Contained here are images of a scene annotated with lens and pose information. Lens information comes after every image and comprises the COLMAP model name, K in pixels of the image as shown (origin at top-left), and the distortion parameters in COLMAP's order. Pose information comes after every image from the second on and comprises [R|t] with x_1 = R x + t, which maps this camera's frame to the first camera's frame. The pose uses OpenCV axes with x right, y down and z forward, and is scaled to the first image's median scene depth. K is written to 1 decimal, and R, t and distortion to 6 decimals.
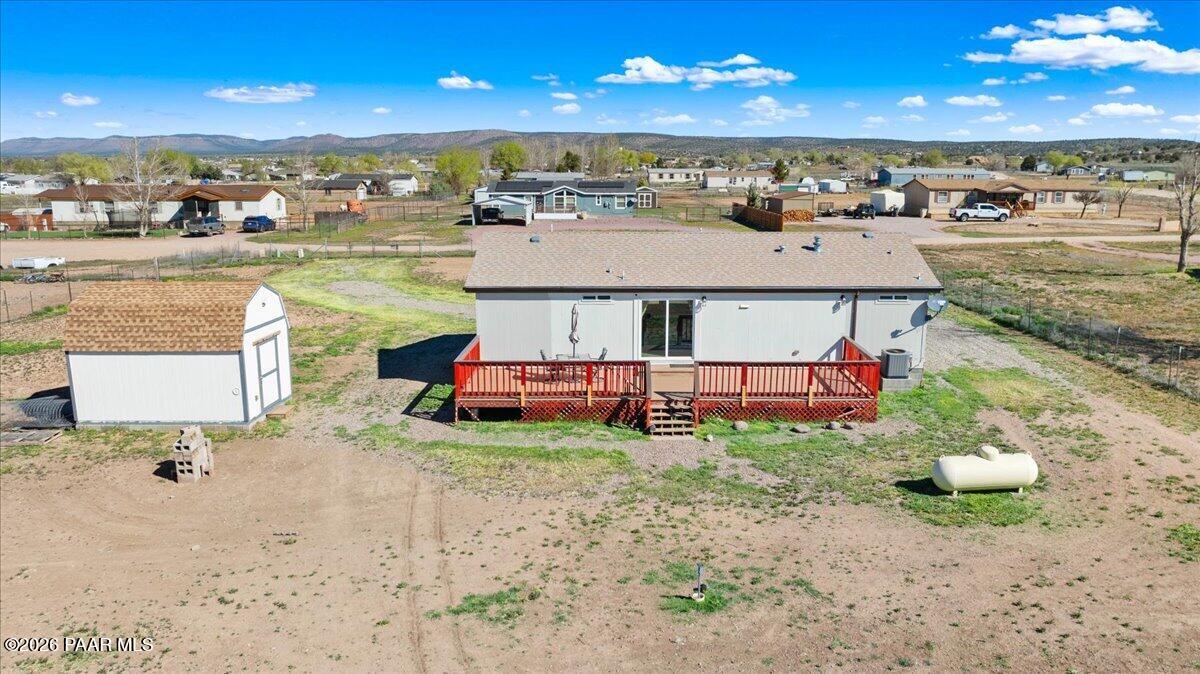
lens RADIAL K [[852.3, 0, 634.7], [0, 852.3, 344.1], [0, 0, 1]] dist [-0.021594, 0.013667]
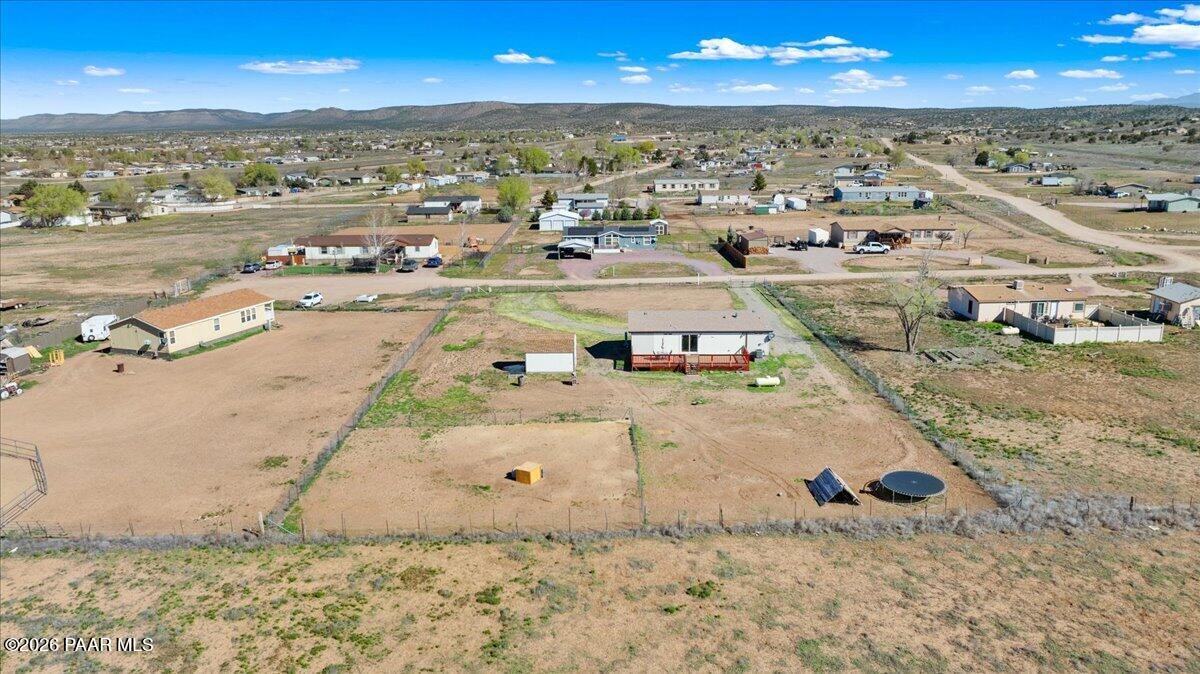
lens RADIAL K [[852.3, 0, 602.1], [0, 852.3, 329.3], [0, 0, 1]] dist [-0.021594, 0.013667]
pose [[0.999482, -0.004896, -0.031808, -0.055253], [0.005636, 0.999715, 0.023211, -0.042914], [0.031685, -0.023378, 0.999224, -0.652678]]
